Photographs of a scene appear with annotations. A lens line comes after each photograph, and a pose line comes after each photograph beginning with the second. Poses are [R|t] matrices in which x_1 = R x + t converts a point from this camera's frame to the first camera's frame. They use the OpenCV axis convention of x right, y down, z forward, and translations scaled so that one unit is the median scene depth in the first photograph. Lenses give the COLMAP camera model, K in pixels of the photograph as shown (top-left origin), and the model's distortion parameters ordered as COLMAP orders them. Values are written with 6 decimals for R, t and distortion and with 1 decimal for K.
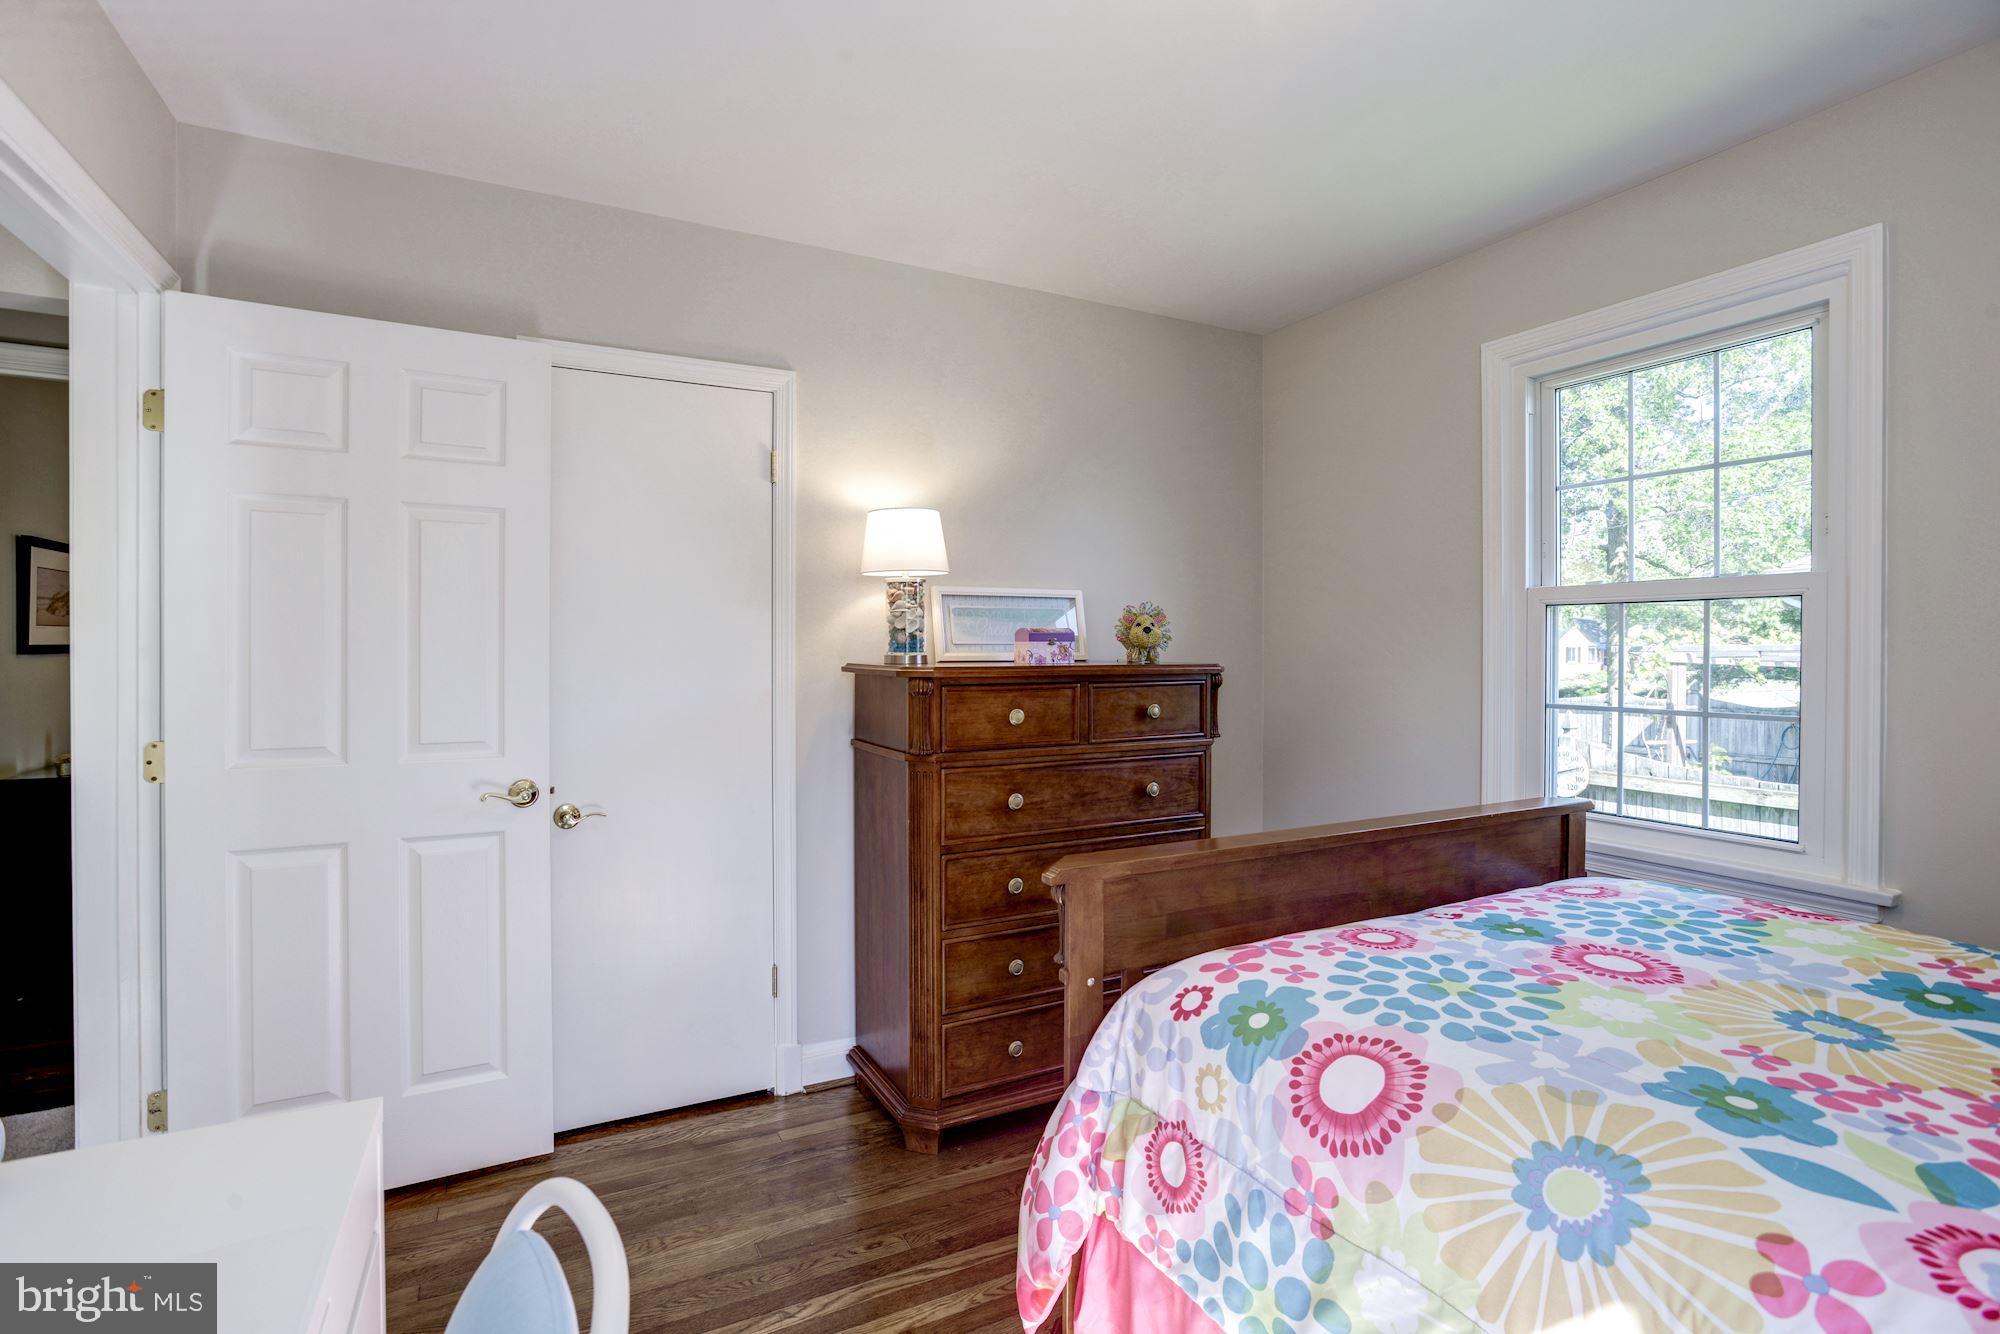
lens RADIAL K [[966.2, 0, 1015.6], [0, 966.2, 655.8], [0, 0, 1]] dist [-0.034723, 0.017934]
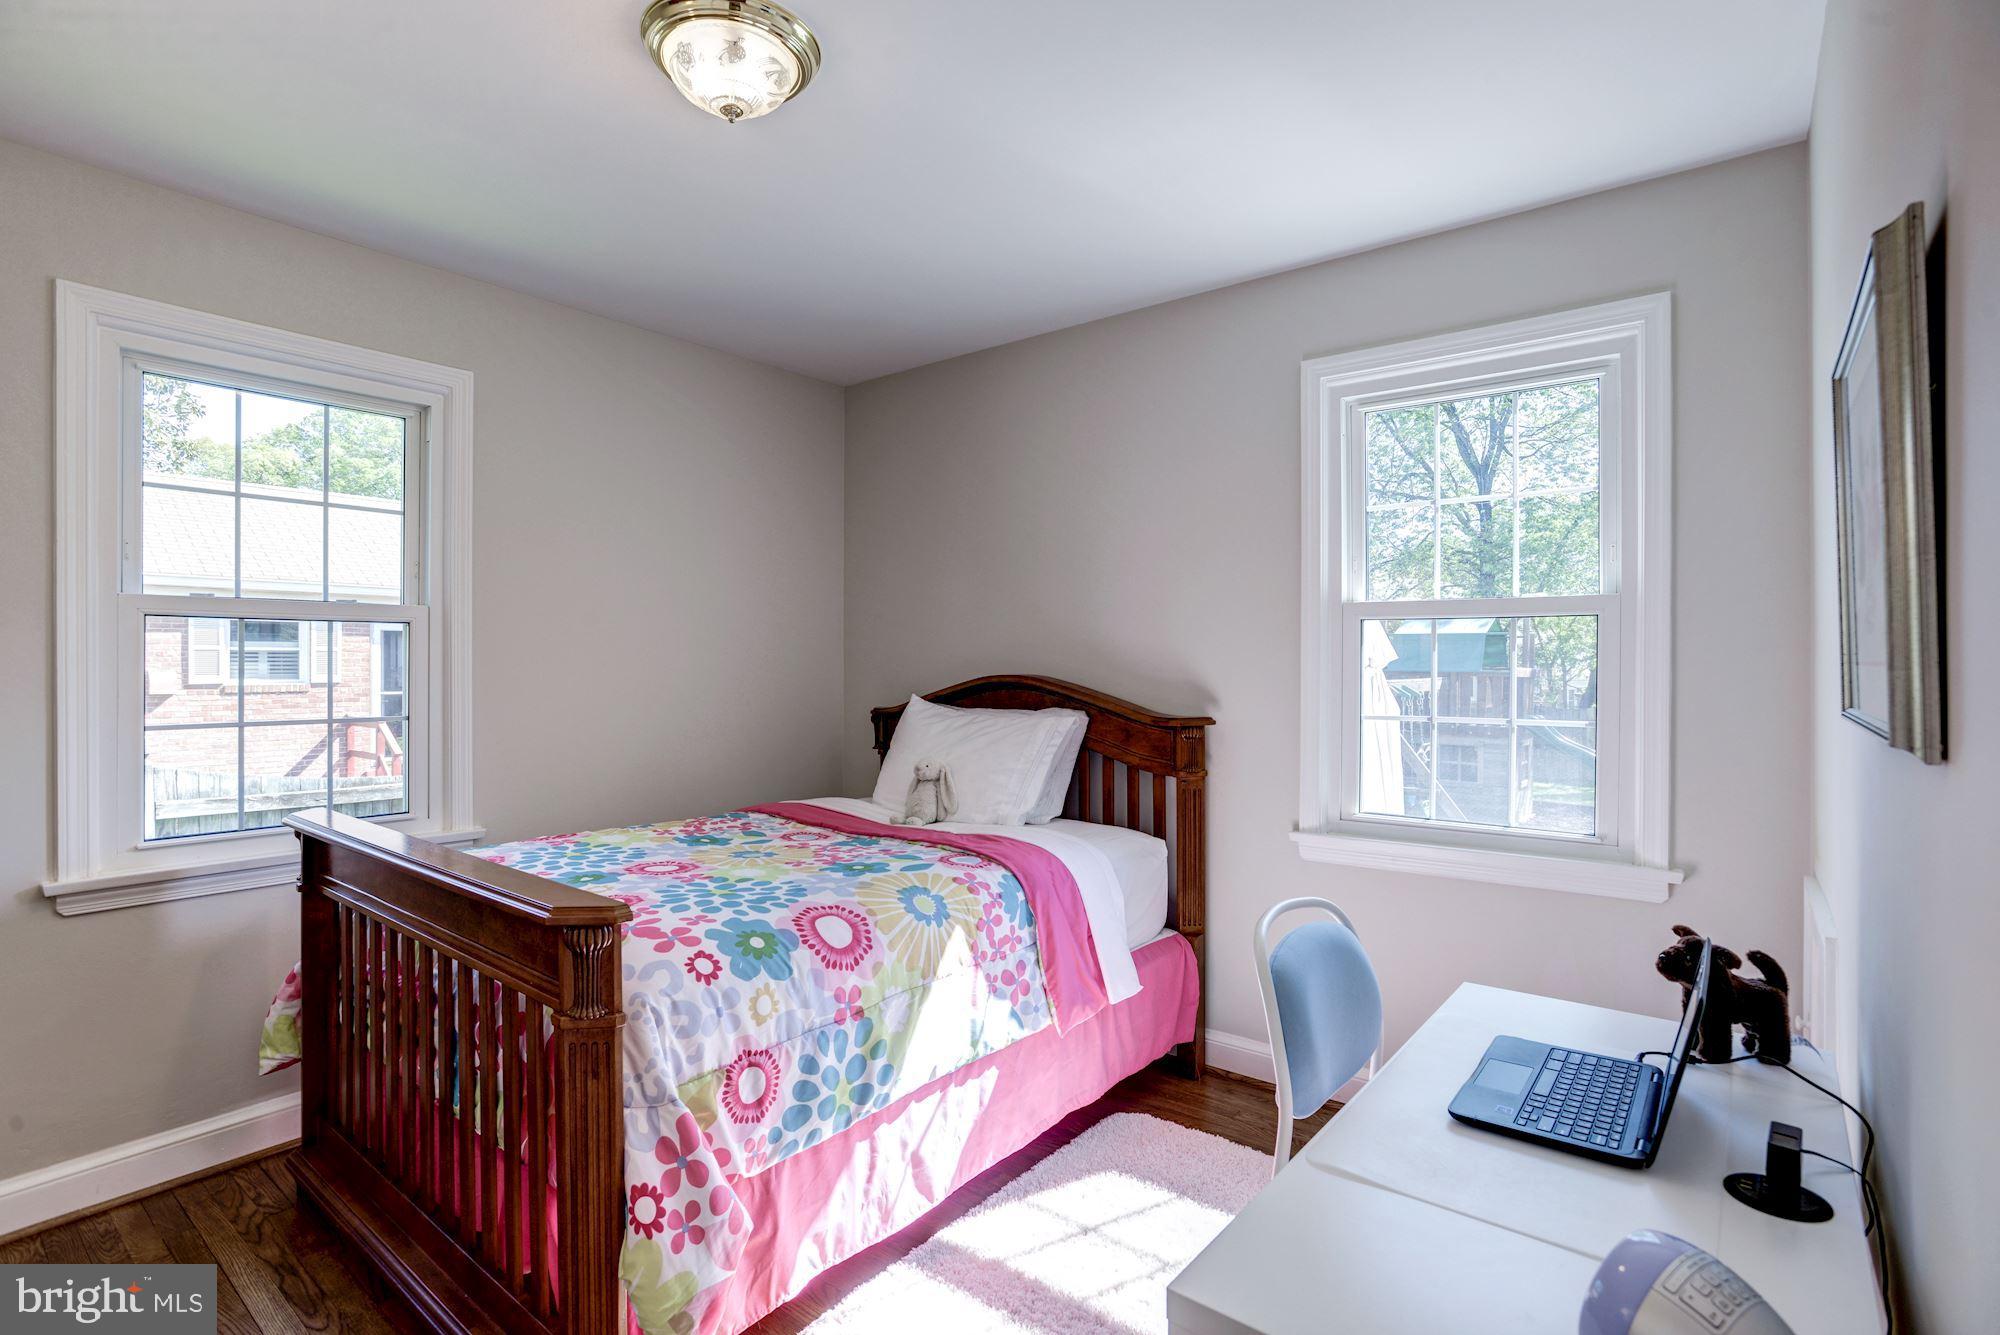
lens RADIAL K [[966.2, 0, 1010.3], [0, 966.2, 660.6], [0, 0, 1]] dist [-0.034723, 0.017934]
pose [[-0.403156, -0.000837, 0.915131, -1.120146], [0.005628, 0.999978, 0.003394, -0.016512], [-0.915114, 0.006518, -0.403143, 1.216508]]
